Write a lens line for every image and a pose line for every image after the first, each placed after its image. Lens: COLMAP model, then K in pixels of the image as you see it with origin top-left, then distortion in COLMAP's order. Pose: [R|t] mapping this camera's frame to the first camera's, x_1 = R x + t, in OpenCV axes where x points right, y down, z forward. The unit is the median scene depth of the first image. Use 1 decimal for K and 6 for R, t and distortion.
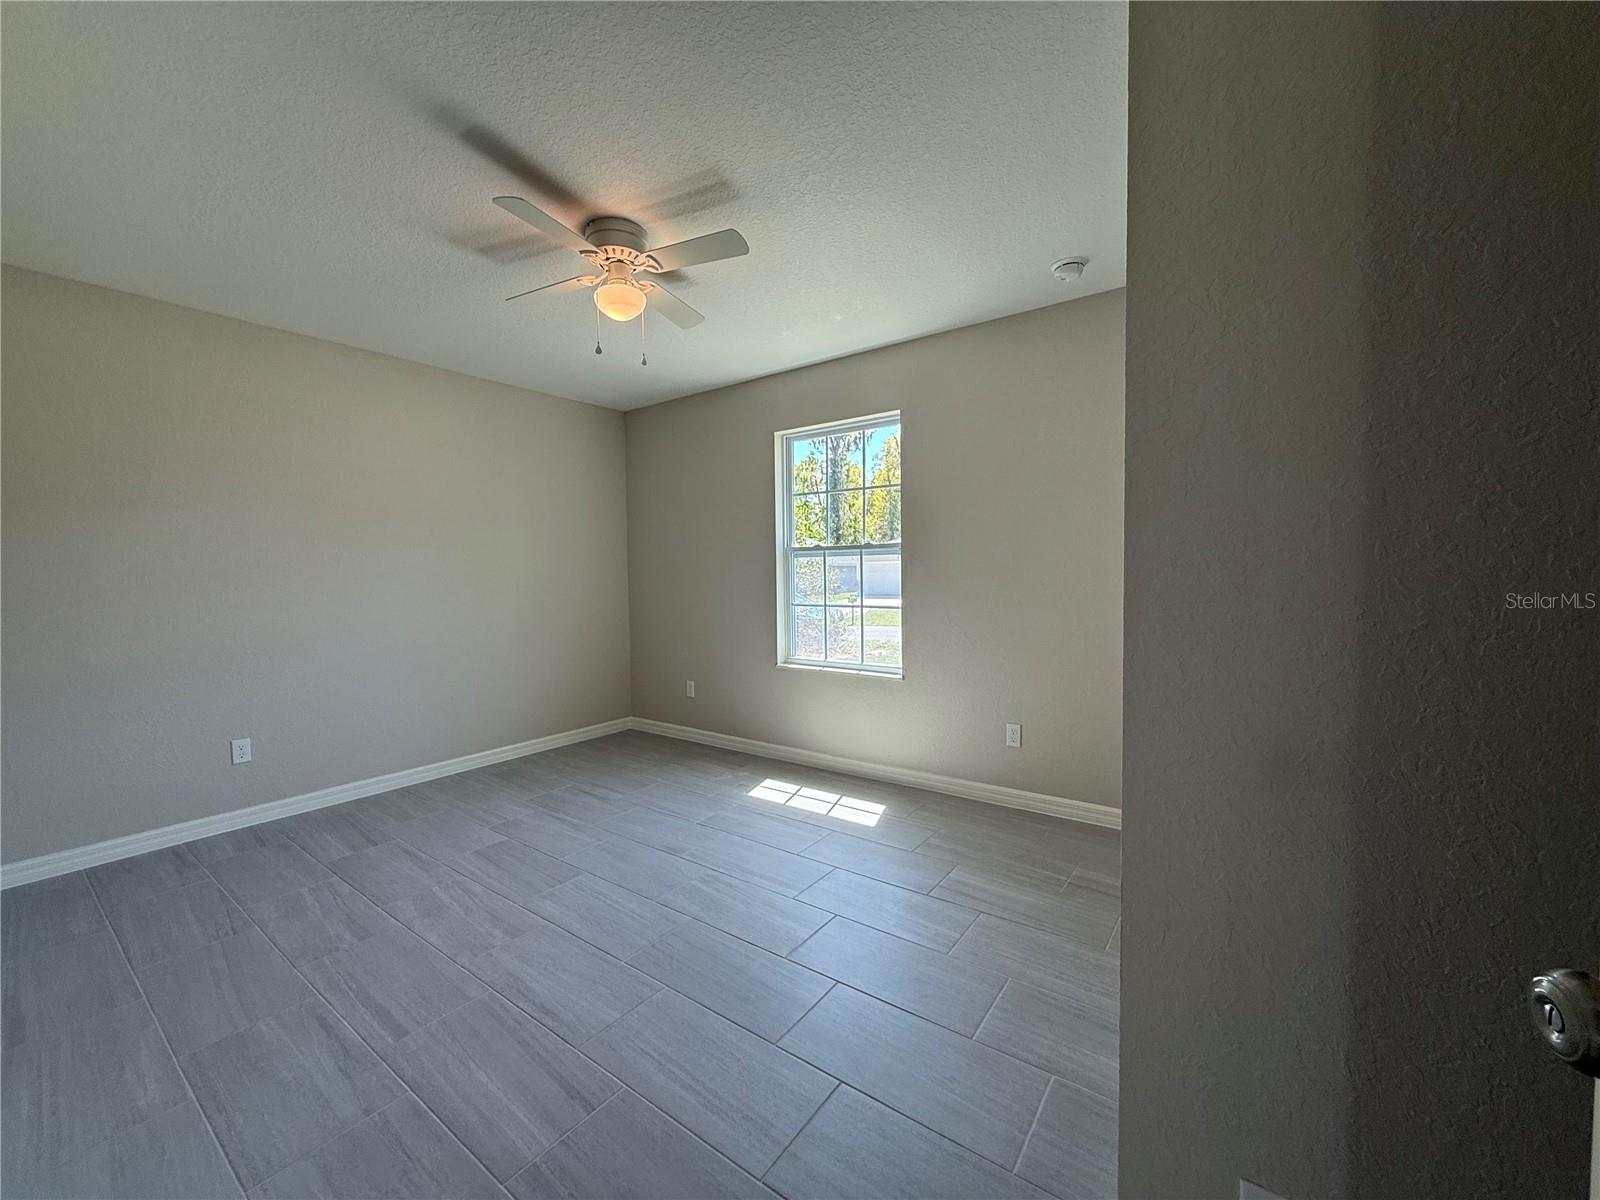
lens RADIAL K [[649.7, 0, 792.1], [0, 649.7, 576.1], [0, 0, 1]] dist [-0.000031, -0.000010]
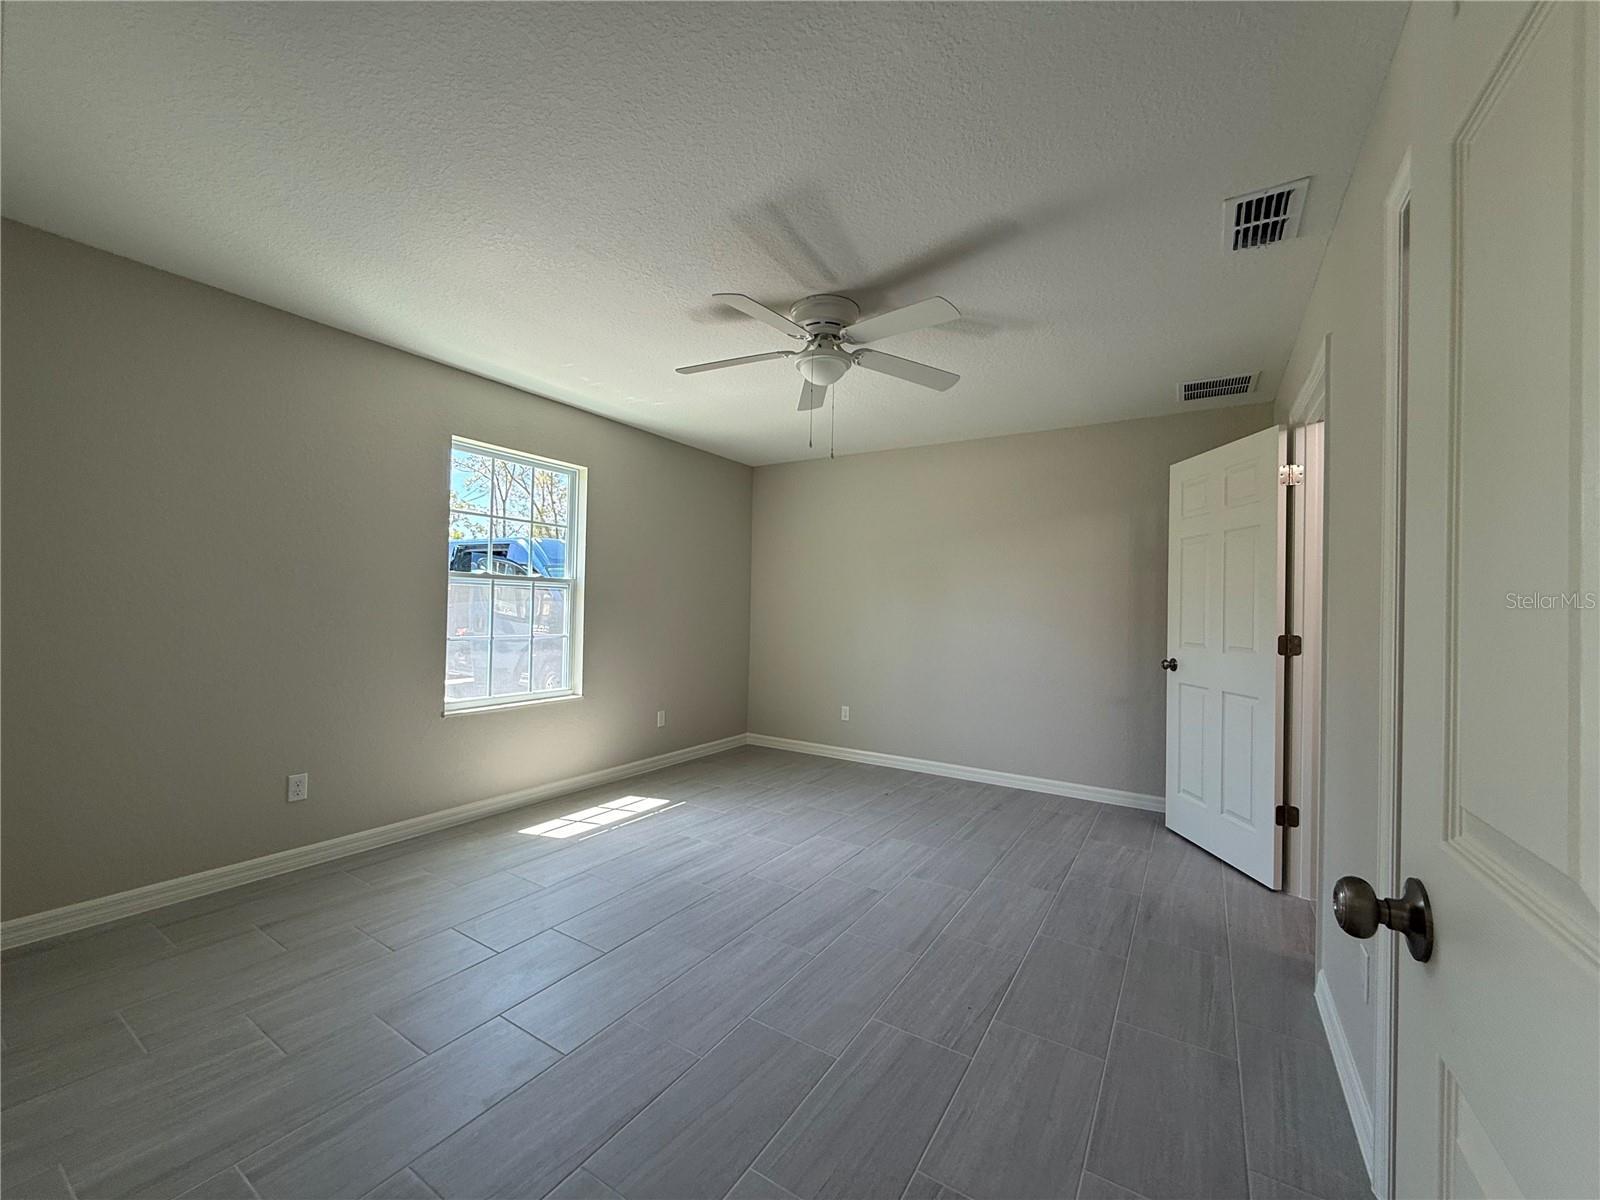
lens RADIAL K [[638.9, 0, 794.6], [0, 638.9, 601.1], [0, 0, 1]] dist [-0.001624, -0.000145]
pose [[-0.067664, 0.011057, 0.997647, -0.996248], [-0.018968, 0.999744, -0.012366, -0.010077], [-0.997528, -0.019760, -0.067437, 0.697824]]
